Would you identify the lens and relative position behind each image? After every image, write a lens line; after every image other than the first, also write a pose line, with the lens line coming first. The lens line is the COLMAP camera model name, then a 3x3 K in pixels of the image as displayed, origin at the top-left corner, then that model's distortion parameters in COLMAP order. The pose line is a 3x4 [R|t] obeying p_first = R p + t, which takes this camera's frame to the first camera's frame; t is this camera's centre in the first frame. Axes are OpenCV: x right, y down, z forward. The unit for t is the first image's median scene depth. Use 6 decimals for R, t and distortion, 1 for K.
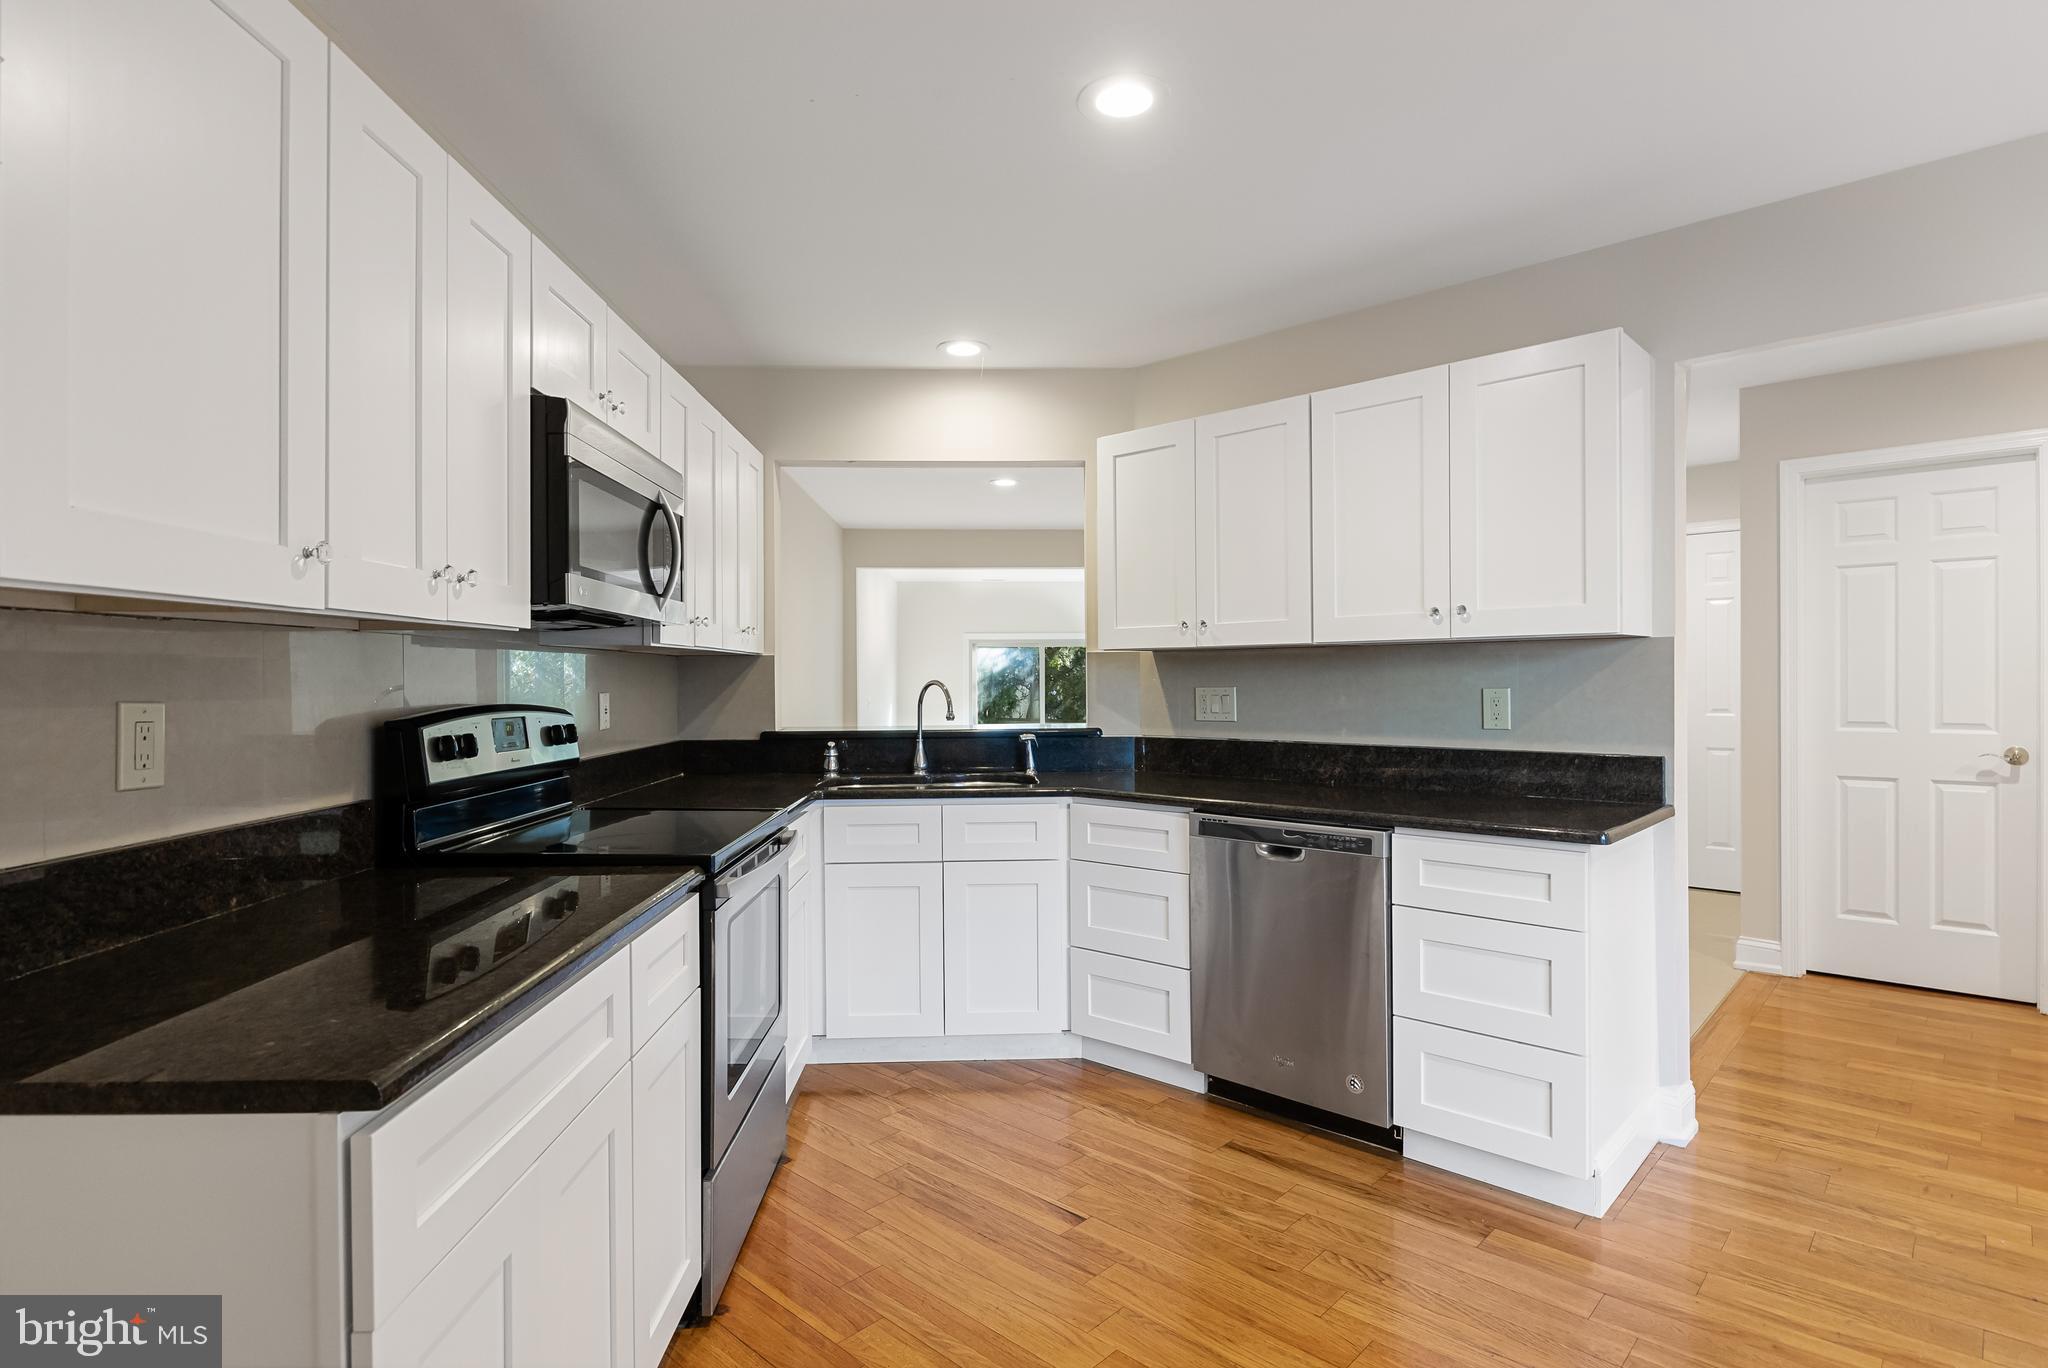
lens RADIAL K [[1042.7, 0, 1020.7], [0, 1042.7, 677.0], [0, 0, 1]] dist [0.000089, 0.000930]
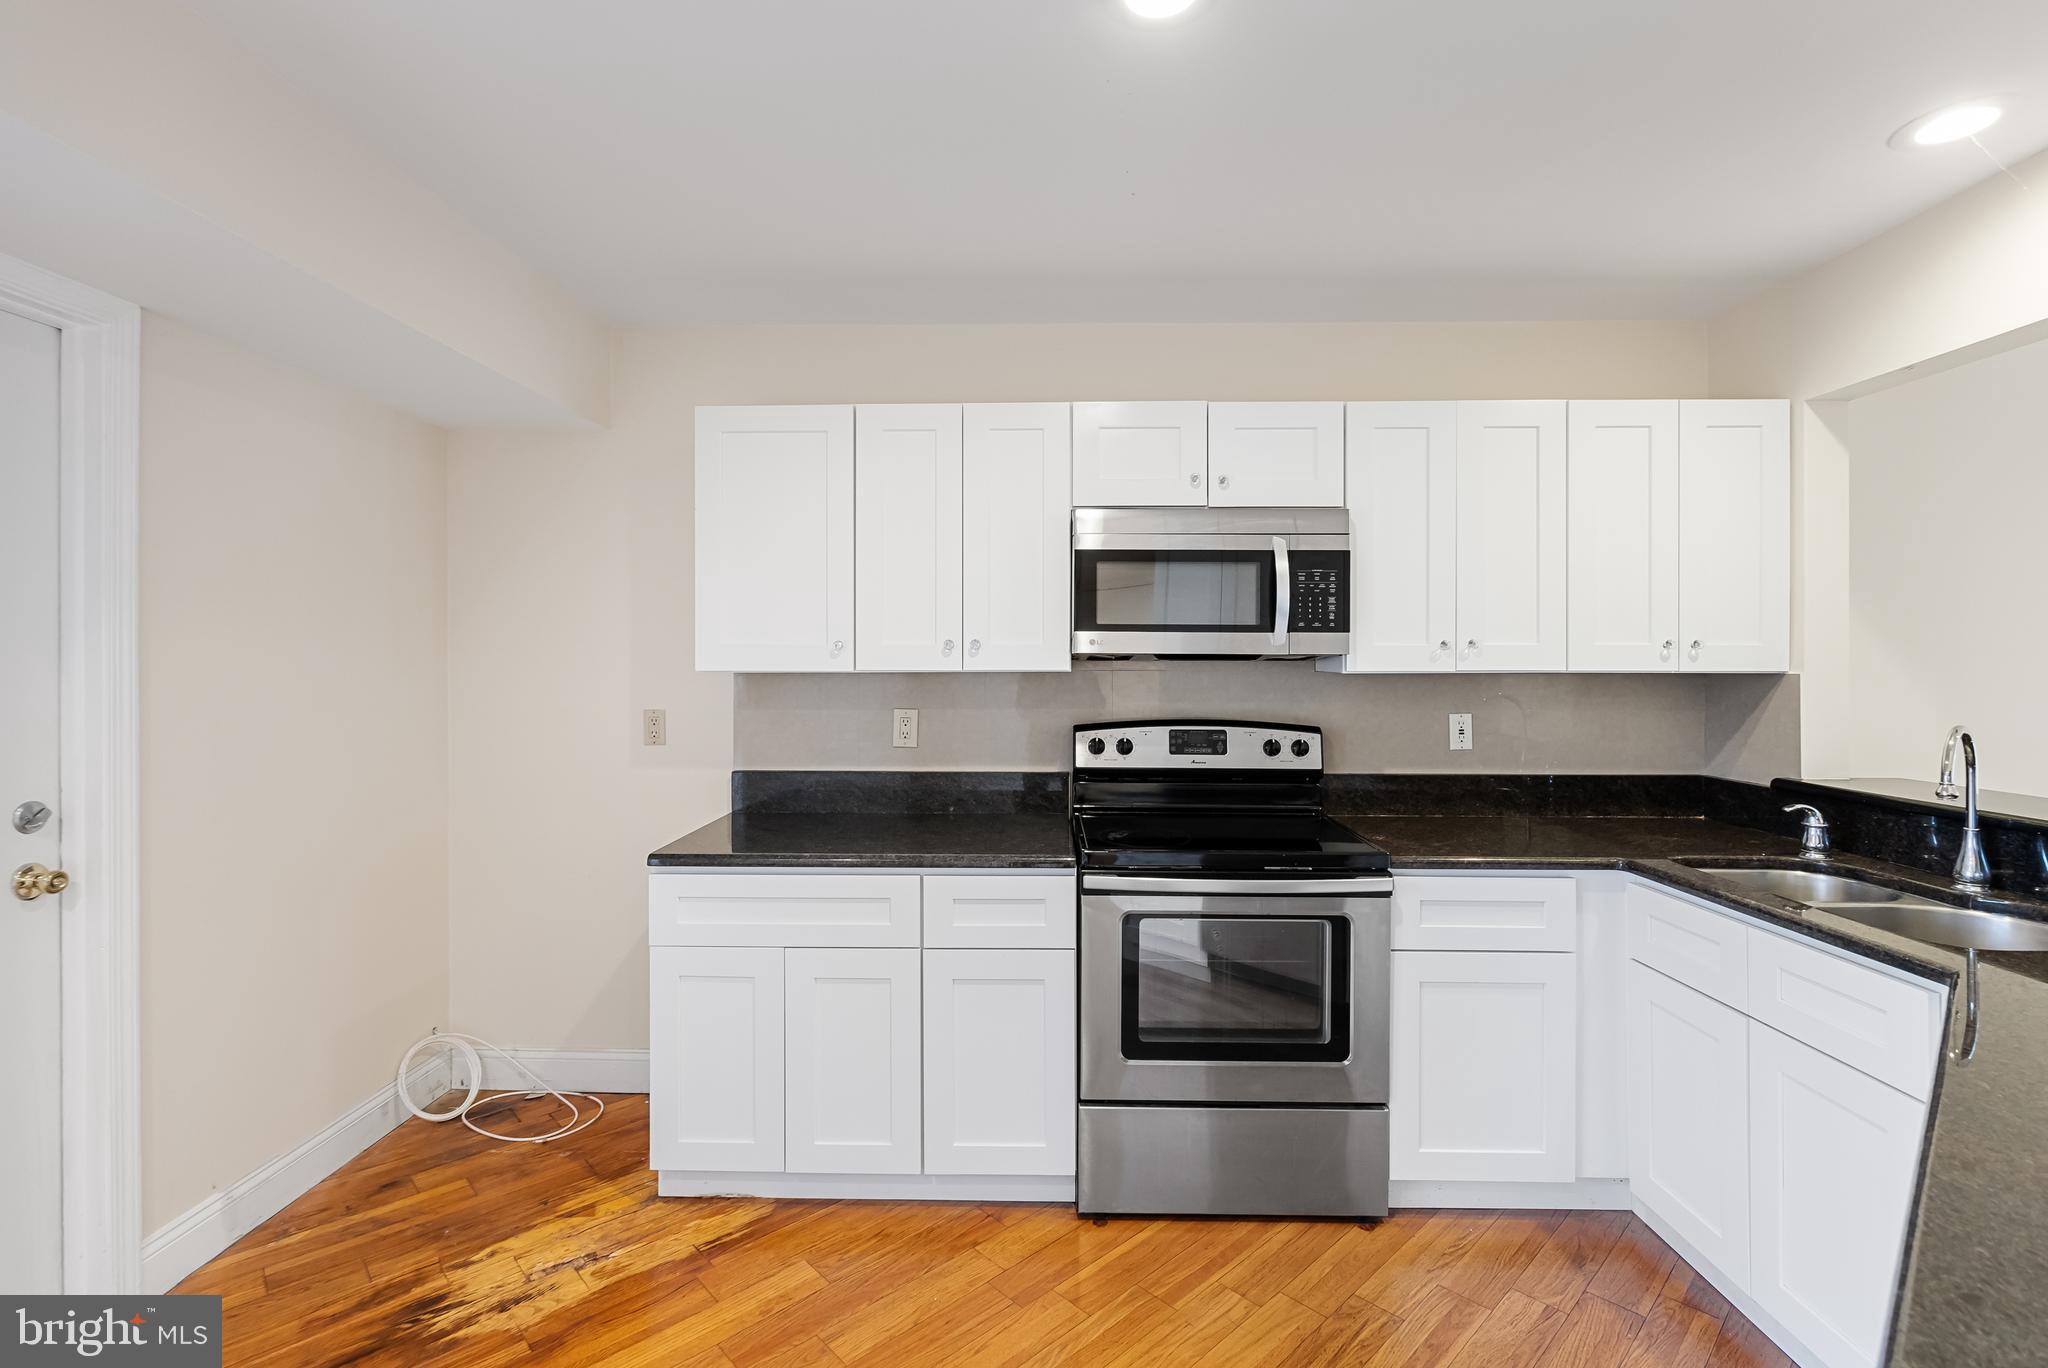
lens RADIAL K [[913.7, 0, 1032.5], [0, 913.7, 653.9], [0, 0, 1]] dist [-0.000102, 0.000453]
pose [[-0.041561, -0.004878, -0.999124, 0.559525], [-0.000637, 0.999988, -0.004856, -0.042603], [0.999136, 0.000434, -0.041563, 0.673778]]
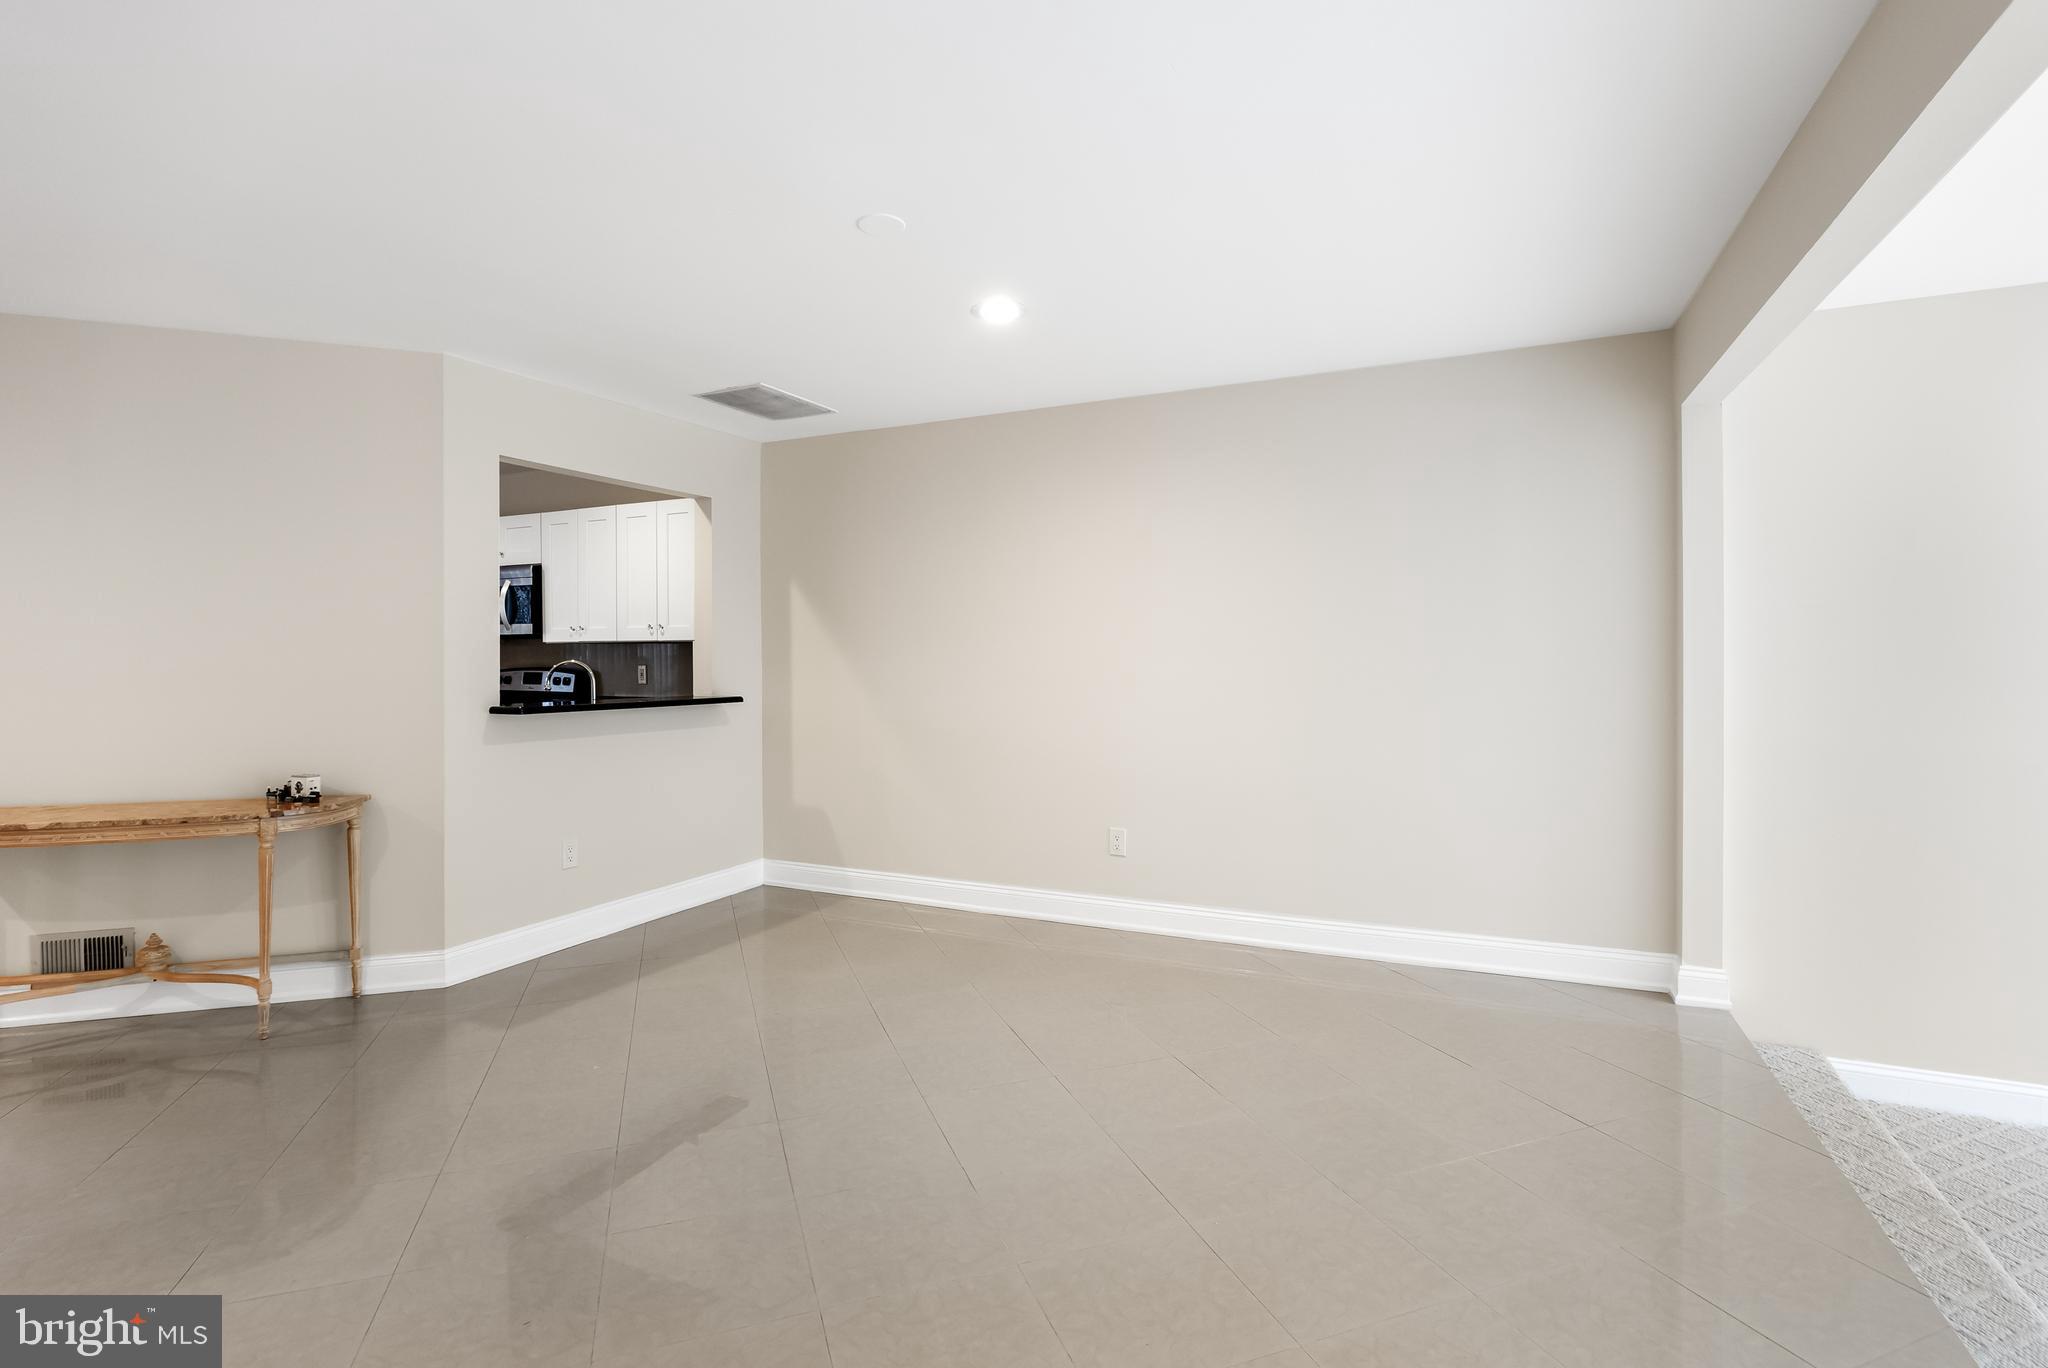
lens RADIAL K [[971.5, 0, 1017.9], [0, 971.5, 668.8], [0, 0, 1]] dist [-0.004736, -0.000401]
pose [[-0.456055, 0.014985, -0.889825, 0.963743], [0.002287, 0.999875, 0.015666, -0.005212], [0.889949, 0.005109, -0.456032, 2.657123]]
